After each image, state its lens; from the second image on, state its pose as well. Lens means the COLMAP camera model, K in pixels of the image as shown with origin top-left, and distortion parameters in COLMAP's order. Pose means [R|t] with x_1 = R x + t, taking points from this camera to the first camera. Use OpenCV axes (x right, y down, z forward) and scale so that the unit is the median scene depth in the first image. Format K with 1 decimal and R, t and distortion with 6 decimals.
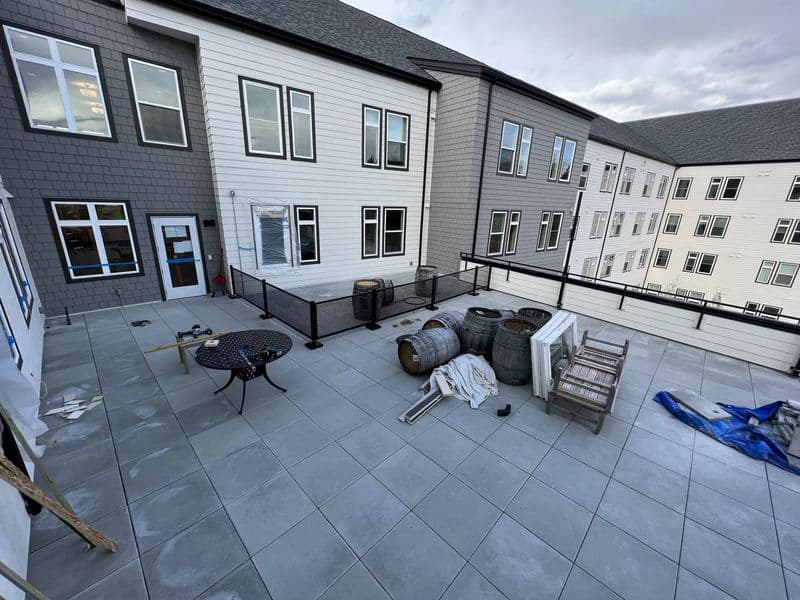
lens RADIAL K [[326.5, 0, 398.8], [0, 326.5, 300.2], [0, 0, 1]] dist [0.000960, -0.000398]
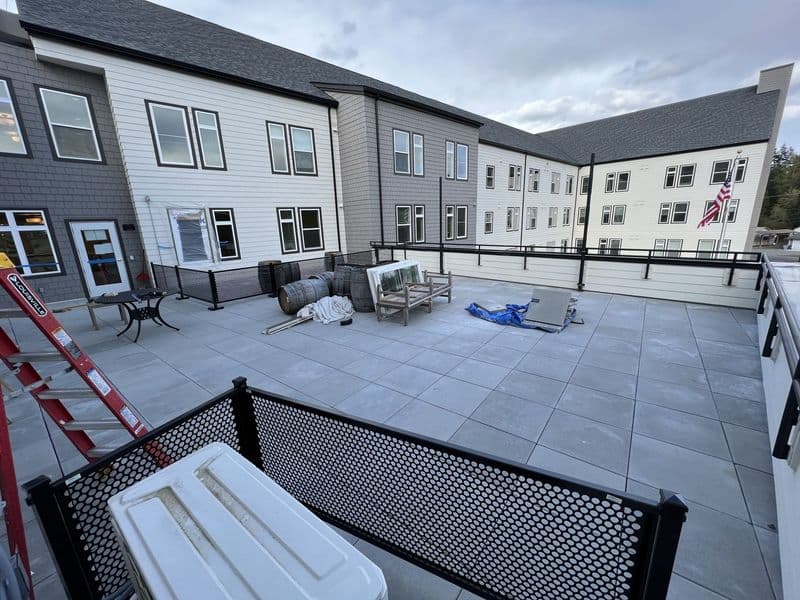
lens RADIAL K [[326.5, 0, 400.1], [0, 326.5, 299.4], [0, 0, 1]] dist [0.000960, -0.000398]
pose [[0.990385, -0.099883, 0.095710, 0.197755], [0.105683, 0.992732, -0.057576, 0.161409], [-0.089263, 0.067138, 0.993743, -0.171751]]
